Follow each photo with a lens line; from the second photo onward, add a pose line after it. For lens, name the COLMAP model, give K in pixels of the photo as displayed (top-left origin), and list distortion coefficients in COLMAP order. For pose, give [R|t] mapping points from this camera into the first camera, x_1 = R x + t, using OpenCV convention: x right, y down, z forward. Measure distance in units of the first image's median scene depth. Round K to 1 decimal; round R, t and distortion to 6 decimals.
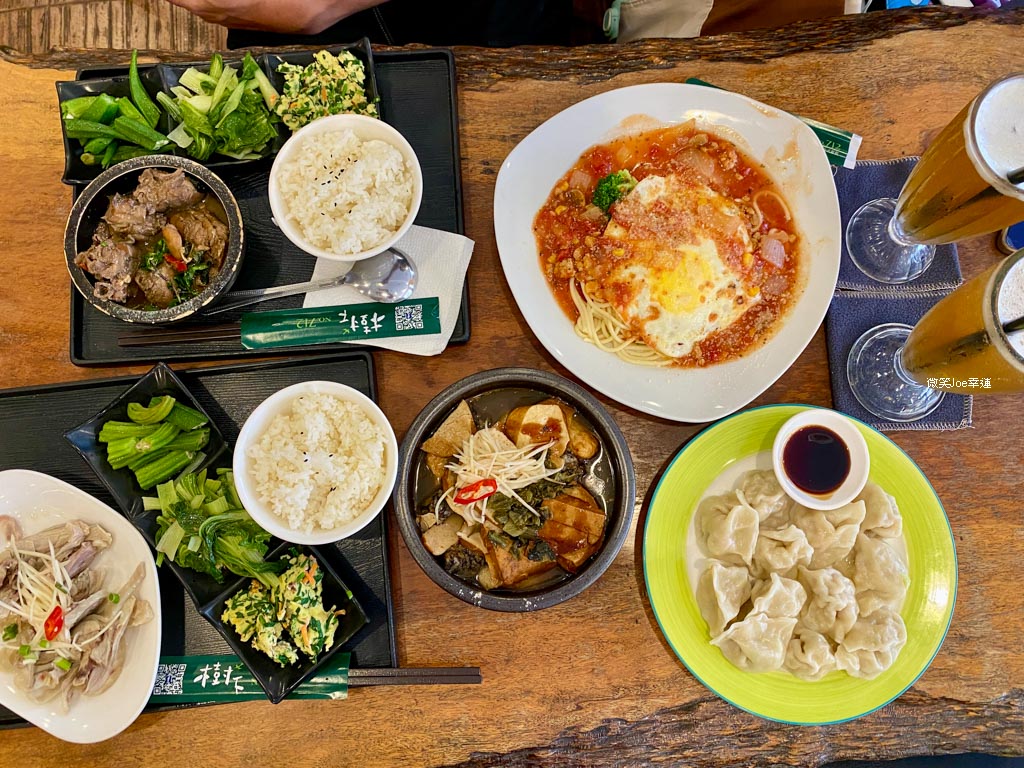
lens RADIAL K [[763.5, 0, 512.0], [0, 763.5, 384.0], [0, 0, 1]] dist [0.000458, -0.003459]
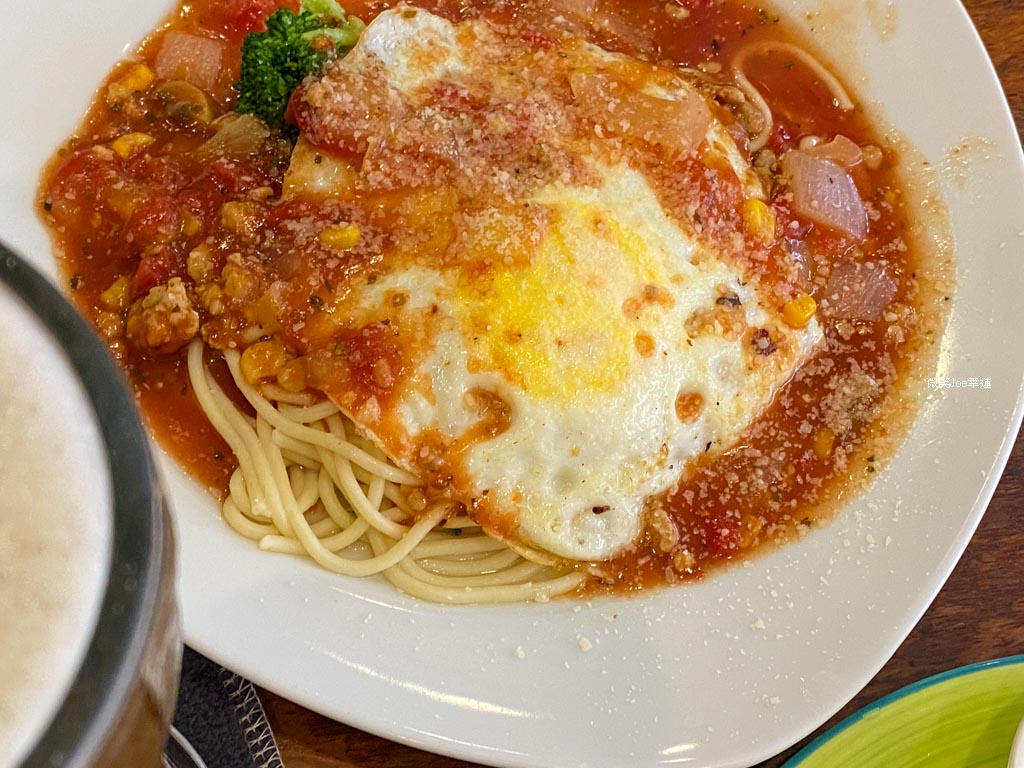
lens RADIAL K [[1579.3, 0, 512.0], [0, 1579.3, 384.0], [0, 0, 1]] dist [0.106730, -0.001151]
pose [[0.973891, -0.126458, 0.188535, 0.081601], [0.174952, 0.947308, -0.268326, 0.056744], [-0.144669, 0.294305, 0.944699, 0.427064]]
